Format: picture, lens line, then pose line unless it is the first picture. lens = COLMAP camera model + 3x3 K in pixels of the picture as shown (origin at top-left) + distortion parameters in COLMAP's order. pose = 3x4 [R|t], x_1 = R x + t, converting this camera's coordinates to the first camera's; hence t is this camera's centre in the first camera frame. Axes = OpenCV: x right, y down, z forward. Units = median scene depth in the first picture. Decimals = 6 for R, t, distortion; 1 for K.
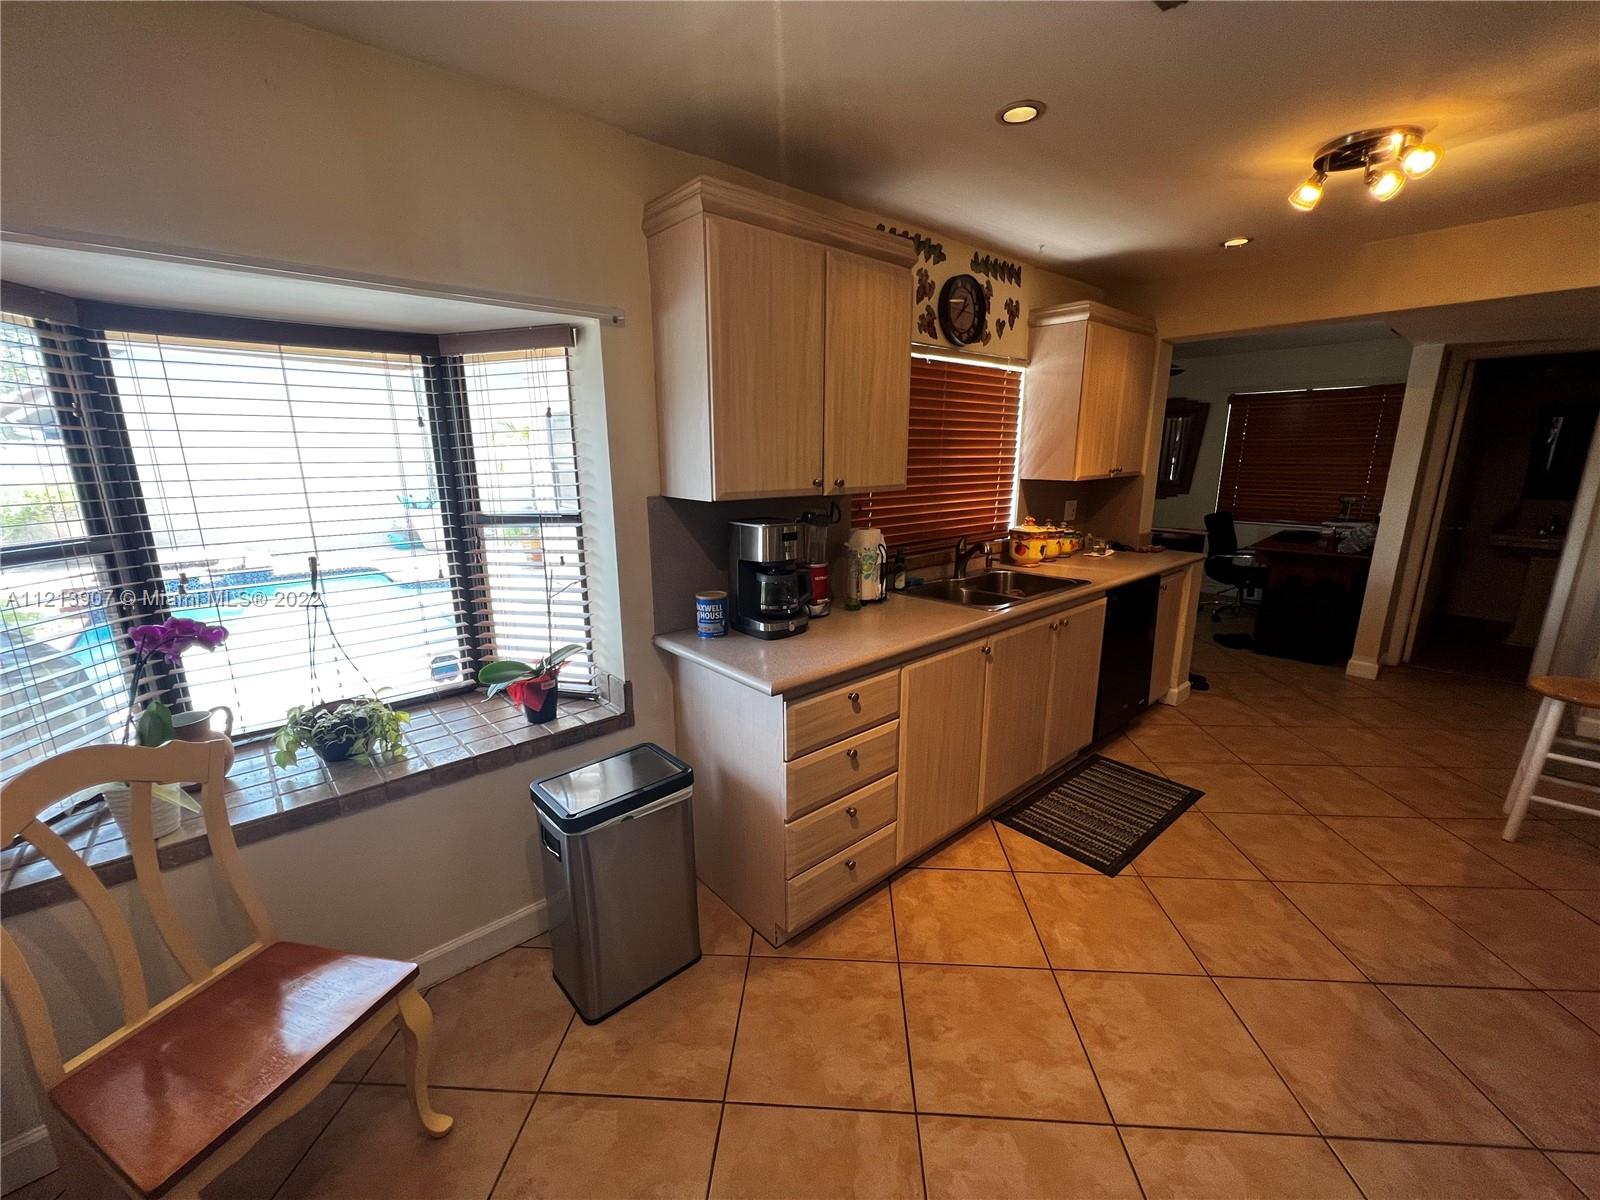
lens RADIAL K [[643.9, 0, 812.6], [0, 643.9, 601.3], [0, 0, 1]] dist [-0.003131, 0.000640]
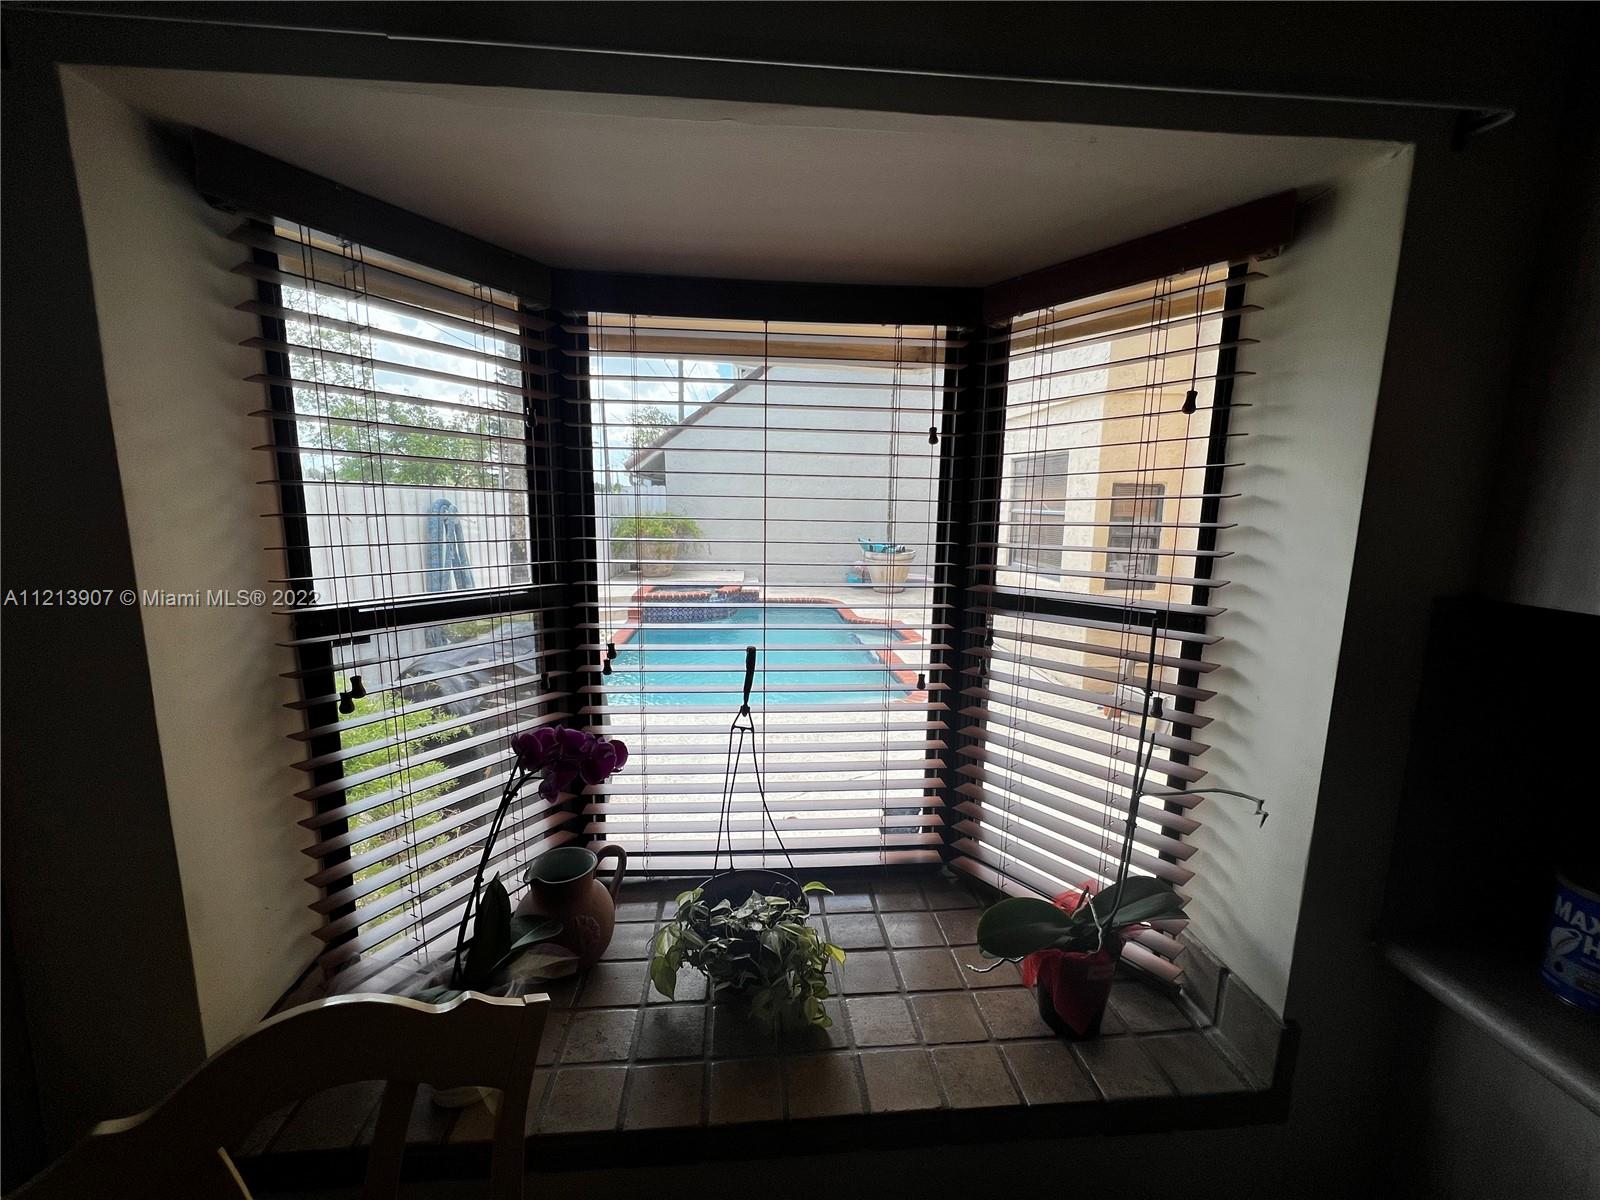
lens RADIAL K [[643.9, 0, 802.1], [0, 643.9, 604.4], [0, 0, 1]] dist [-0.003131, 0.000640]
pose [[0.794436, 0.116114, -0.596145, -0.319202], [-0.155776, 0.987675, -0.015217, -0.091863], [0.587030, 0.104954, 0.802733, 0.447430]]
